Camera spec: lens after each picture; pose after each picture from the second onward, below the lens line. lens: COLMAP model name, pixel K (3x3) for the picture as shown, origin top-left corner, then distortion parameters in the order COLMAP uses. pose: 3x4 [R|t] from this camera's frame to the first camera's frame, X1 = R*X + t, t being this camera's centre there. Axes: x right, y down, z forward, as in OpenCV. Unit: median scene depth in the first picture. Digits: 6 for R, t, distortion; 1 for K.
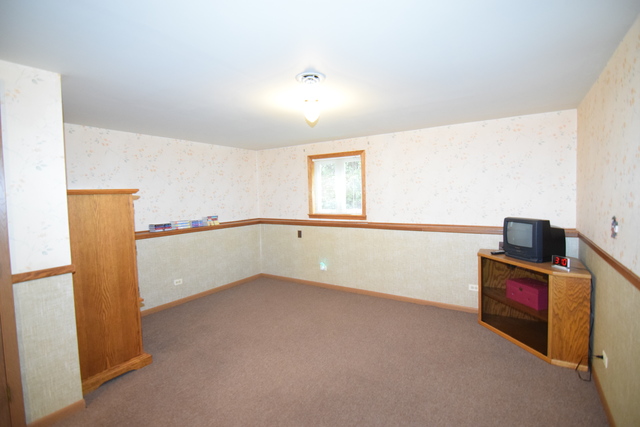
lens RADIAL K [[307.9, 0, 321.6], [0, 307.9, 213.9], [0, 0, 1]] dist [-0.017233, -0.003105]
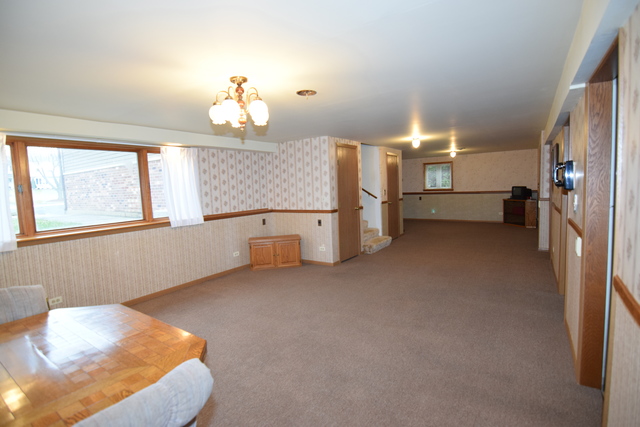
lens RADIAL K [[307.9, 0, 318.6], [0, 307.9, 211.0], [0, 0, 1]] dist [-0.017233, -0.003105]
pose [[0.998839, -0.014844, -0.045824, -0.781358], [0.015858, 0.999636, 0.021838, 0.106084], [0.045483, -0.022539, 0.998711, -1.400611]]
